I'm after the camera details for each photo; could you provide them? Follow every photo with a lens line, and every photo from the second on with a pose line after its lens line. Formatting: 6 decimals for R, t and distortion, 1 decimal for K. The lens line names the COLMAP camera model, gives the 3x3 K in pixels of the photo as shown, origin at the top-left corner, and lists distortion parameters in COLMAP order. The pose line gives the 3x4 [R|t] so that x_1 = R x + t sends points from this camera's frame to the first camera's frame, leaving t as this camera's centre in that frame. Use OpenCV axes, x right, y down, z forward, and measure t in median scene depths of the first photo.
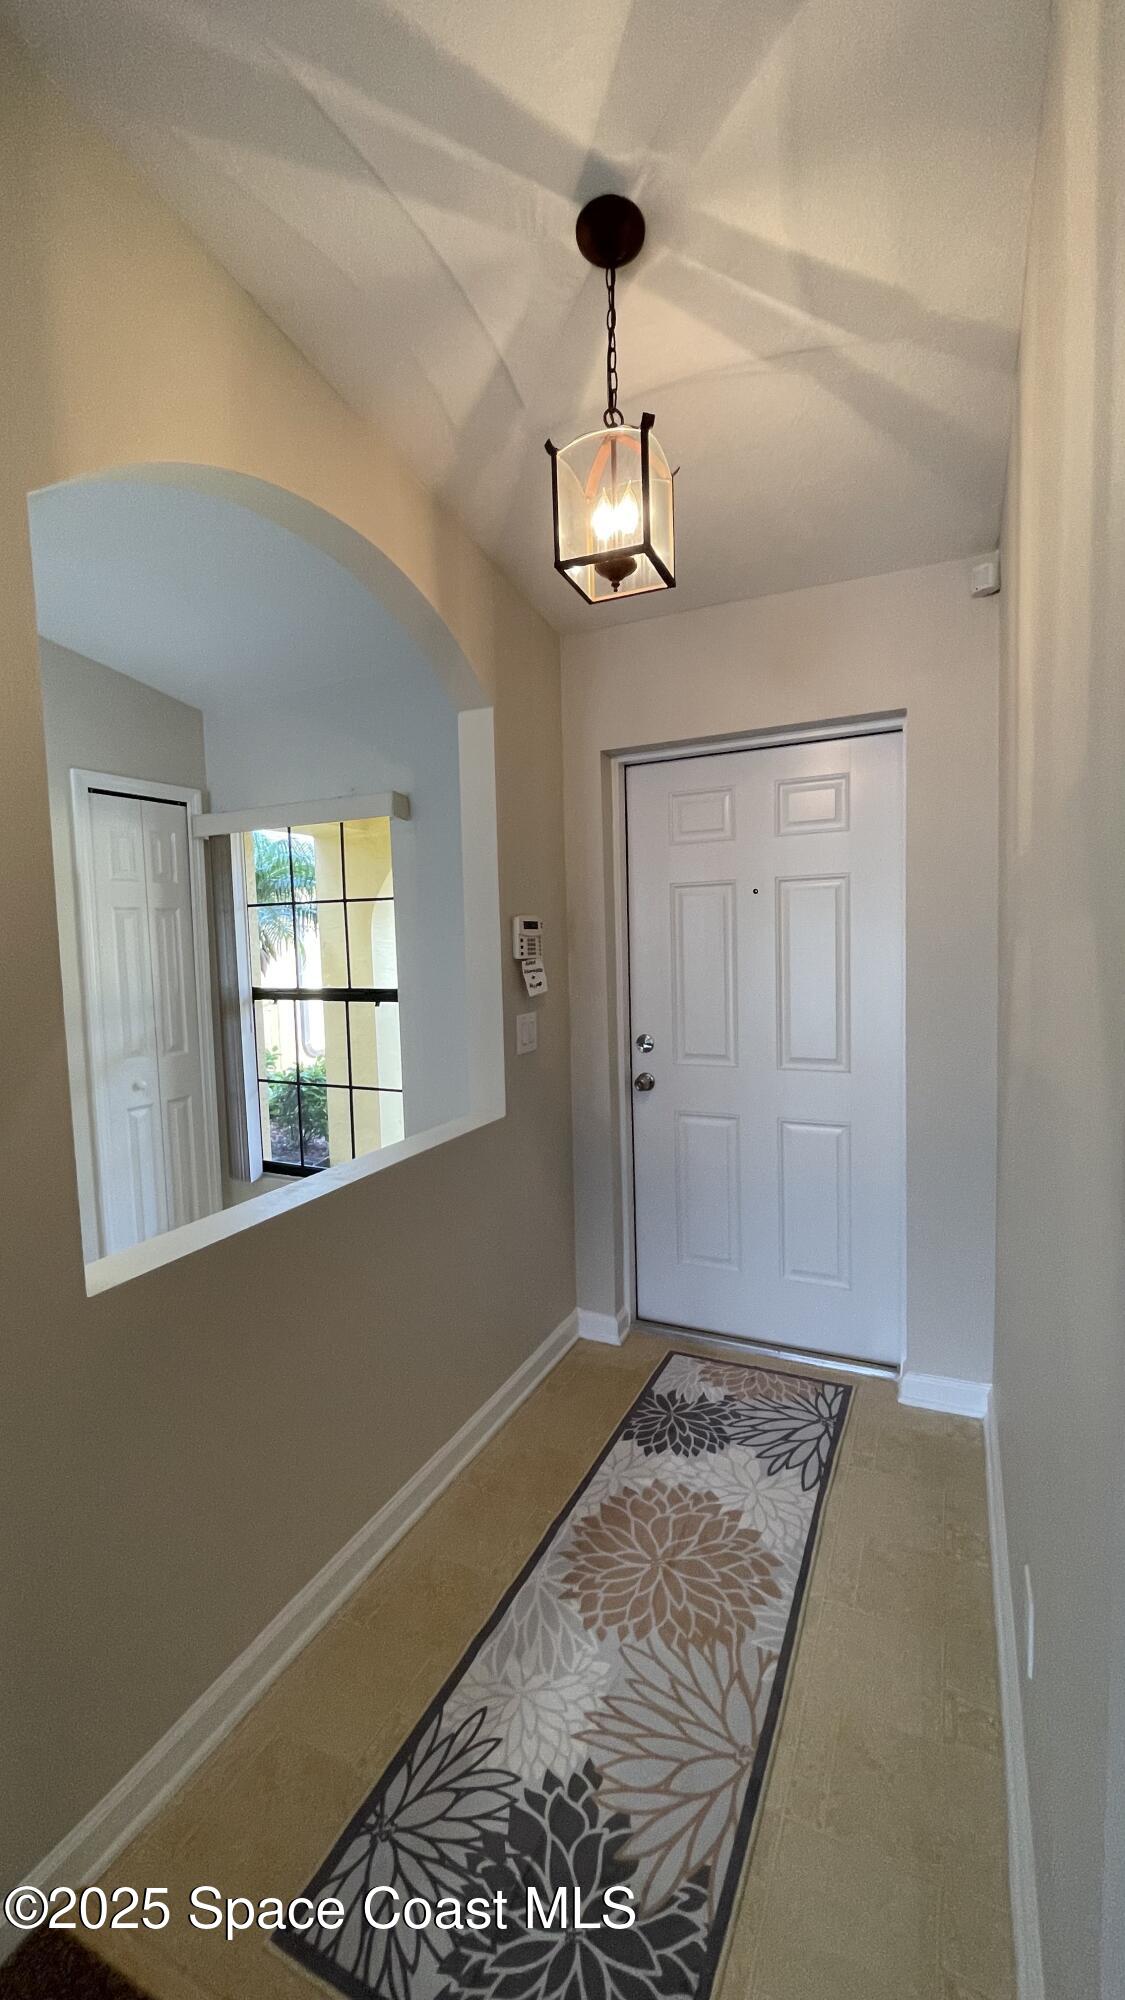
lens RADIAL K [[827.2, 0, 562.5], [0, 827.2, 1000.0], [0, 0, 1]] dist [0.002504, 0.000335]
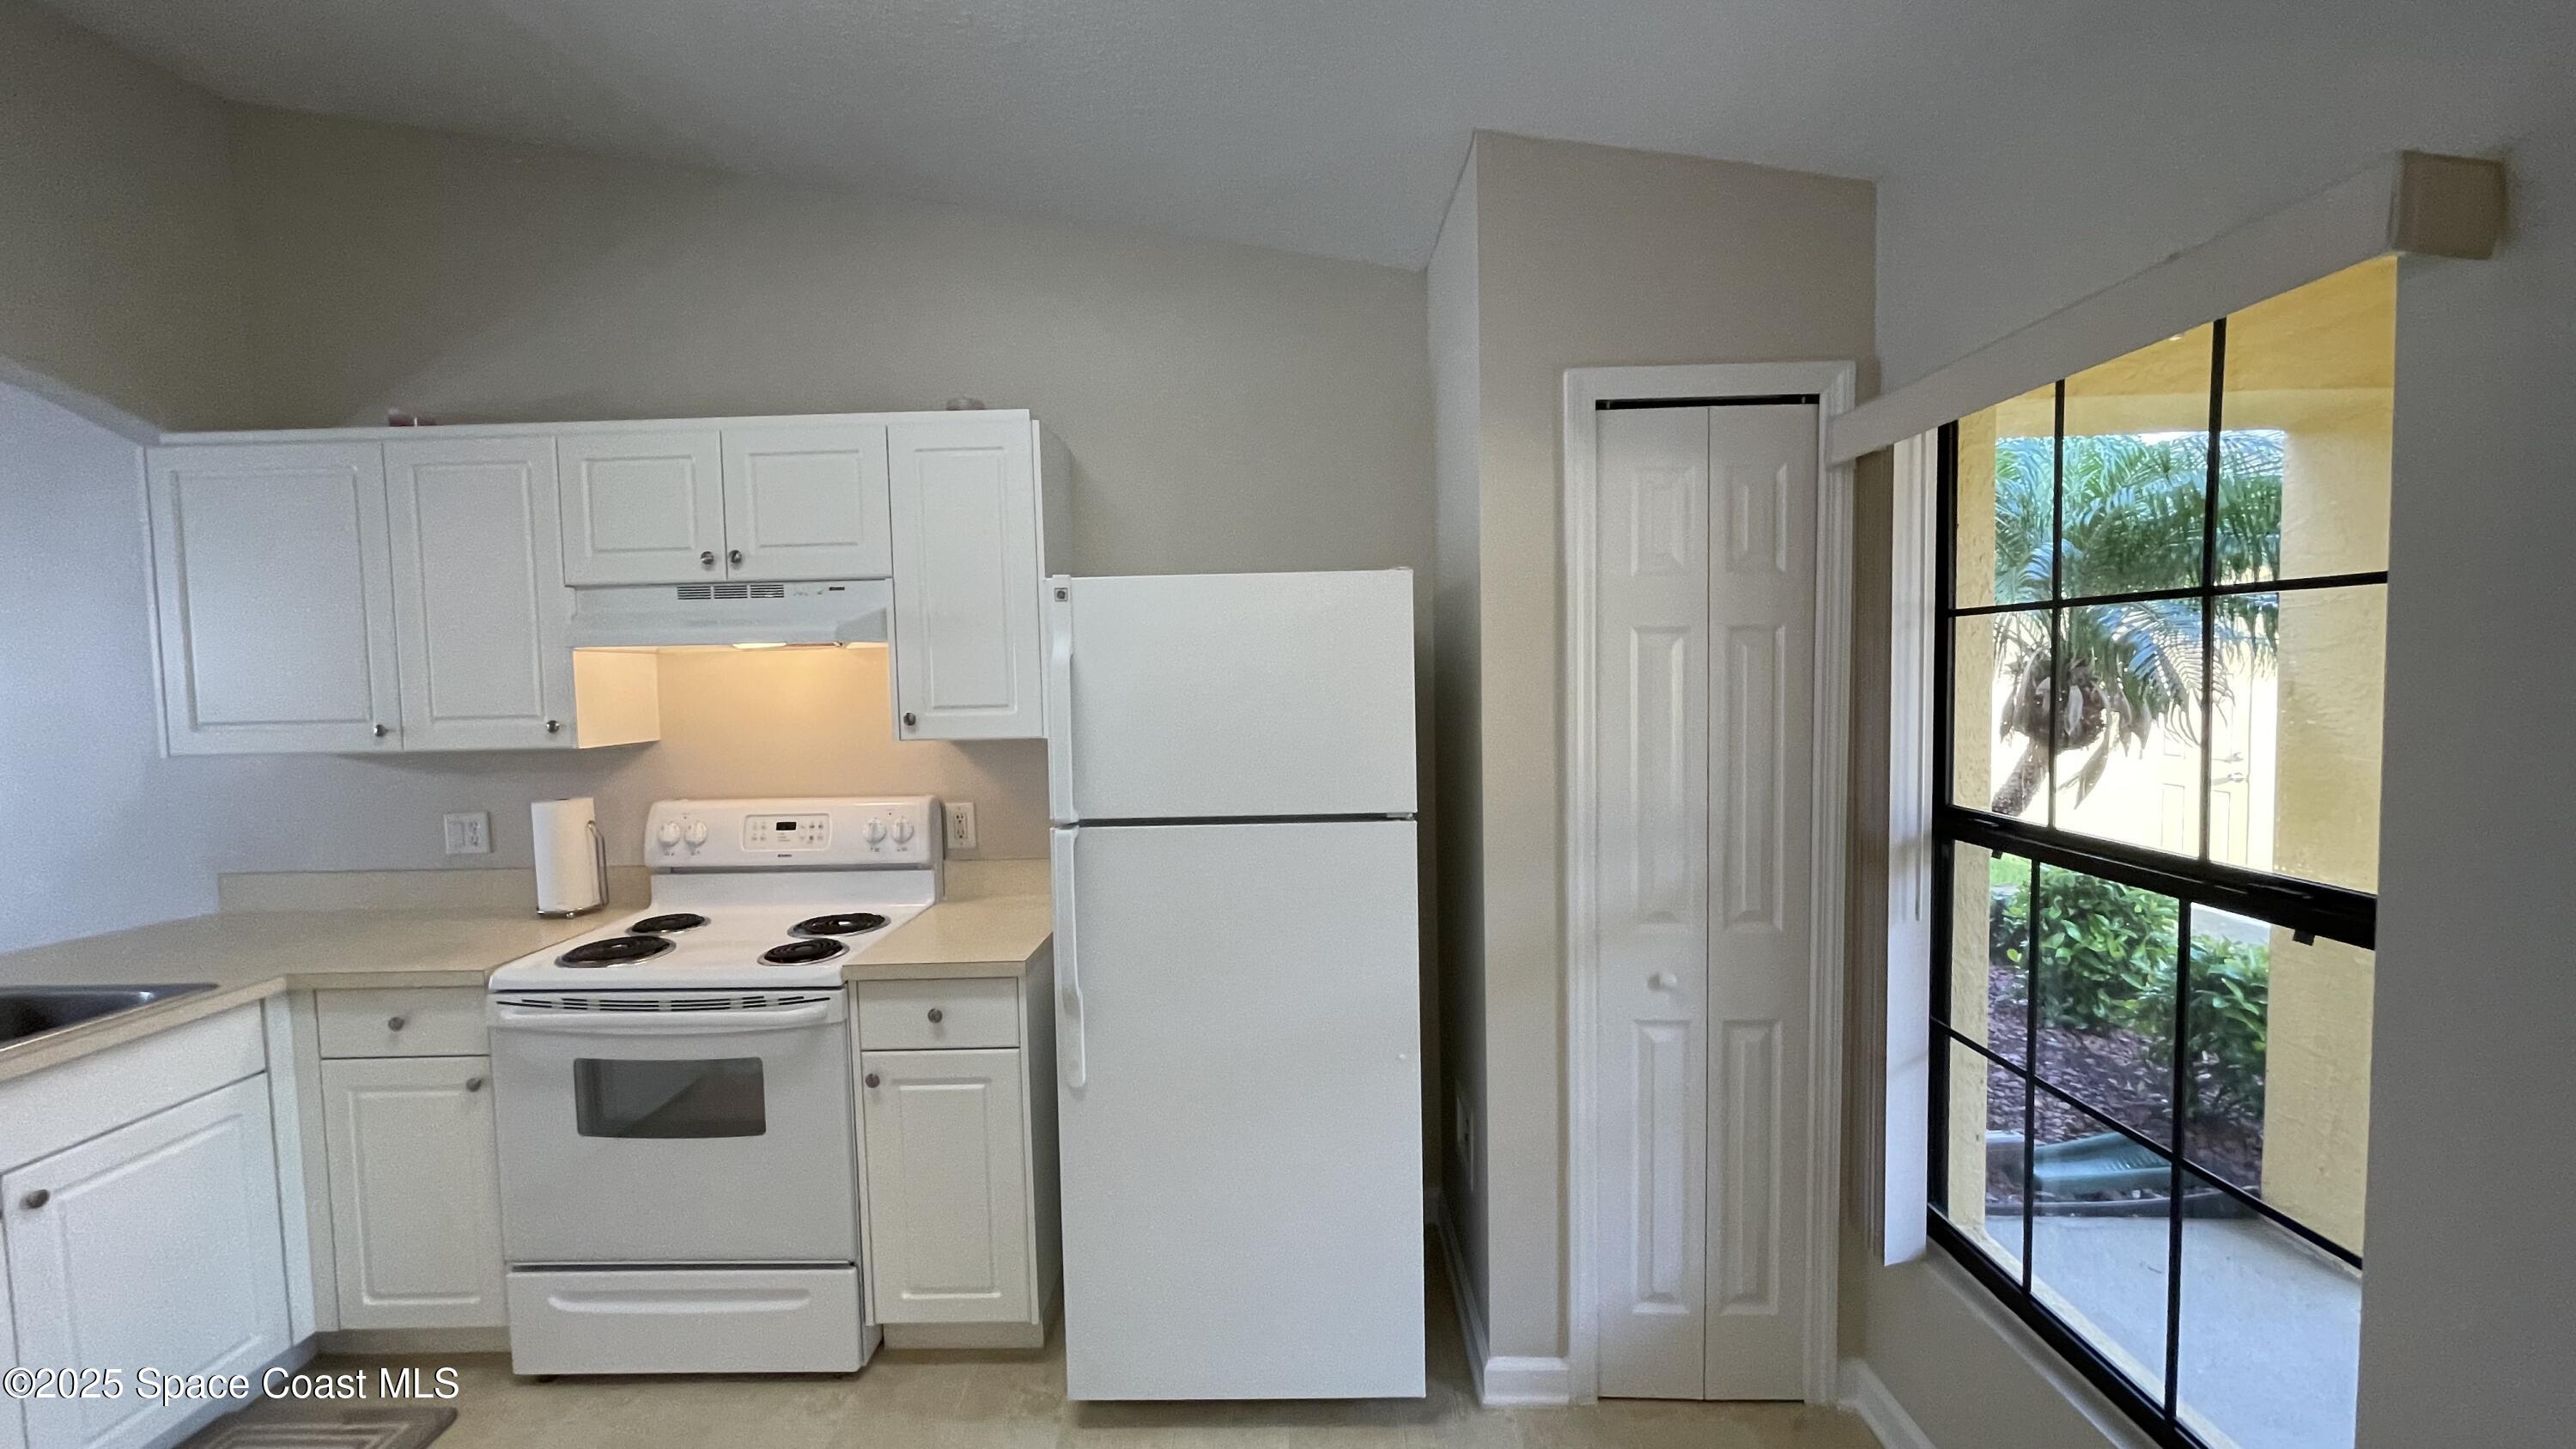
lens RADIAL K [[1039.6, 0, 1282.6], [0, 1039.6, 727.1], [0, 0, 1]] dist [-0.003252, -0.000279]
pose [[0.425902, 0.069716, -0.902079, -0.047983], [-0.056843, 0.997119, 0.050224, -0.067001], [0.902982, 0.029886, 0.428638, 0.497814]]
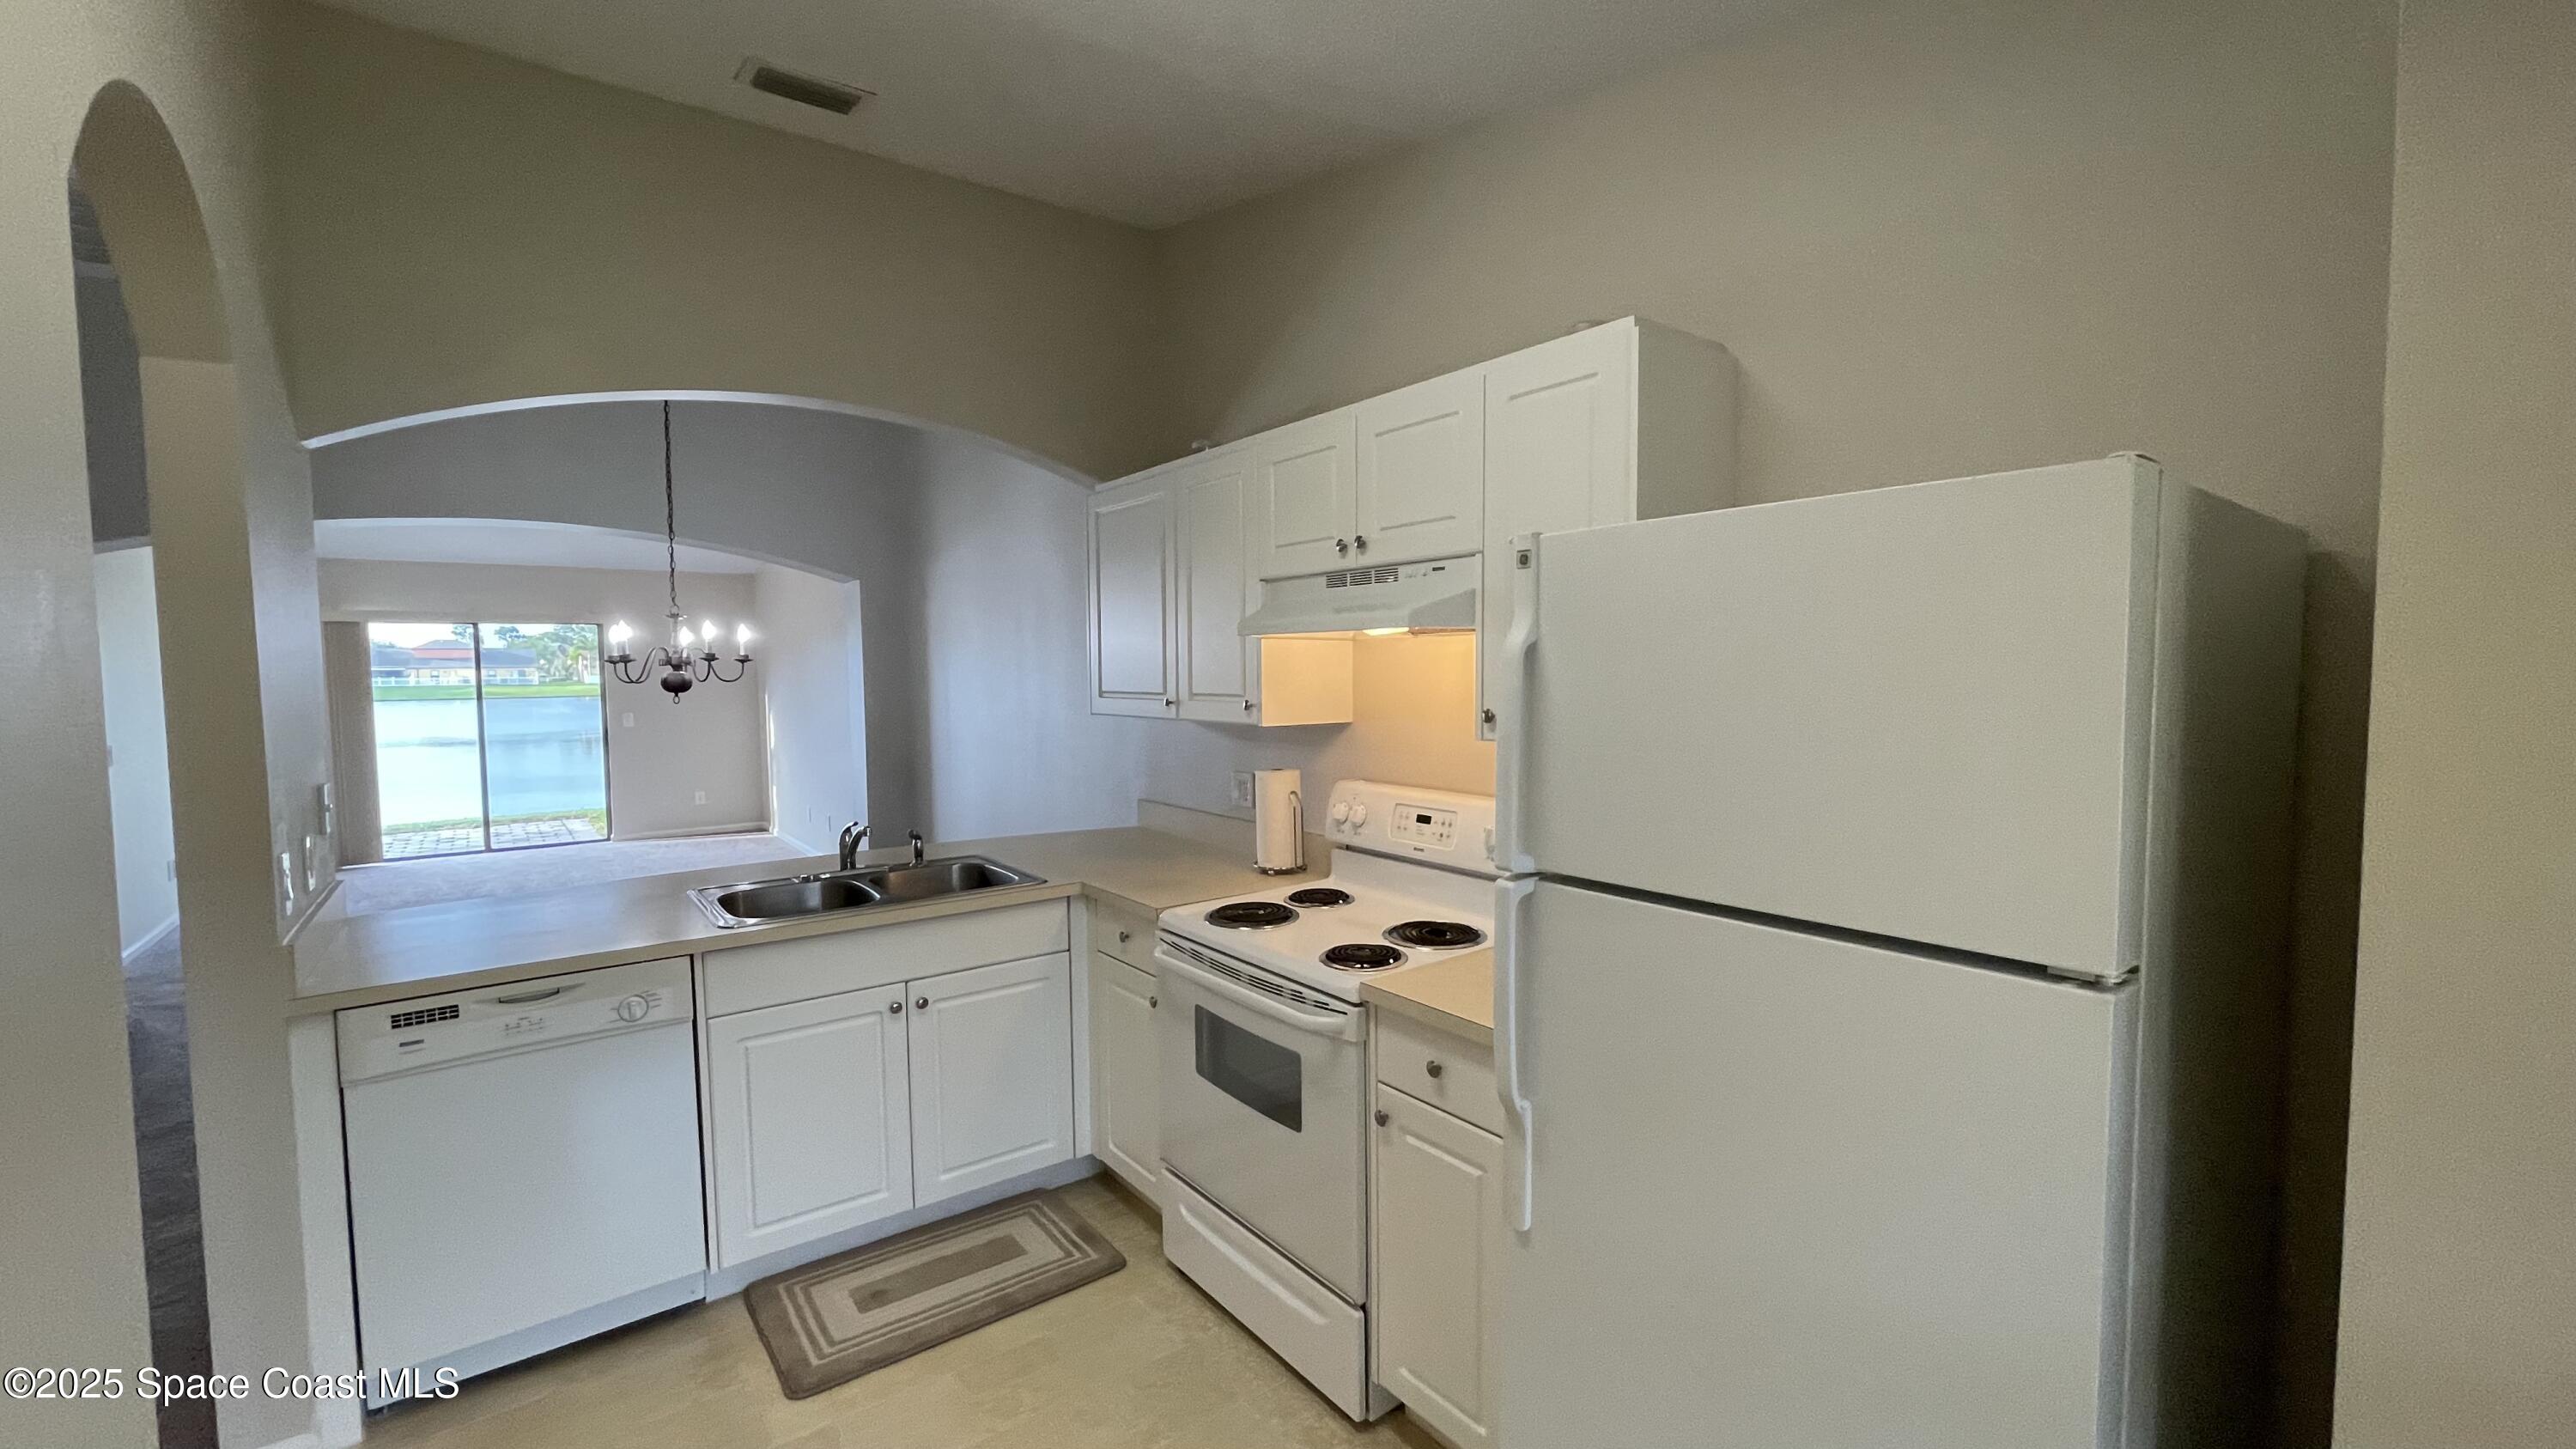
lens RADIAL K [[1032.7, 0, 1288.0], [0, 1032.7, 724.5], [0, 0, 1]] dist [-0.000830, -0.000145]
pose [[-0.446982, 0.083351, -0.890651, -0.207445], [-0.043375, 0.992459, 0.114647, -0.082015], [0.893491, 0.089877, -0.439996, 0.738518]]
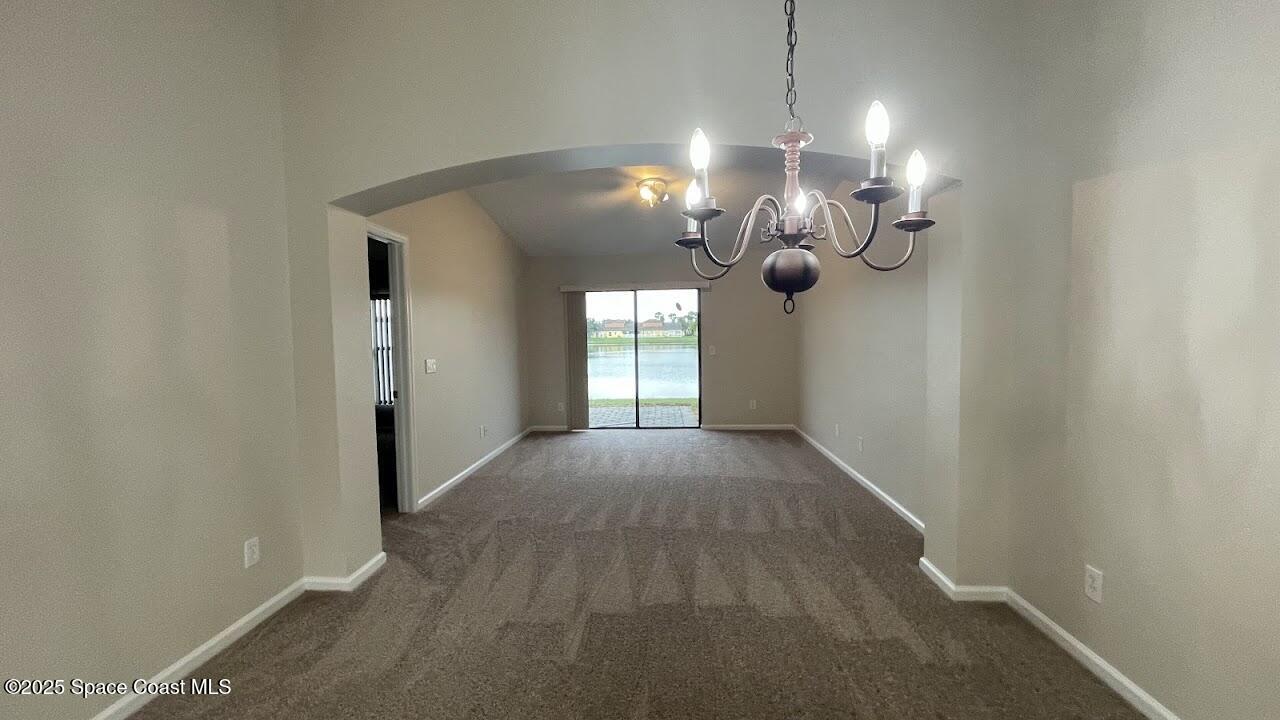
lens RADIAL K [[516.5, 0, 637.3], [0, 516.5, 361.3], [0, 0, 1]] dist [-0.003252, -0.000279]
pose [[-0.923351, 0.064765, -0.378454, -0.792162], [0.015303, 0.991096, 0.132269, 0.055626], [0.383651, 0.116339, -0.916121, -0.229205]]
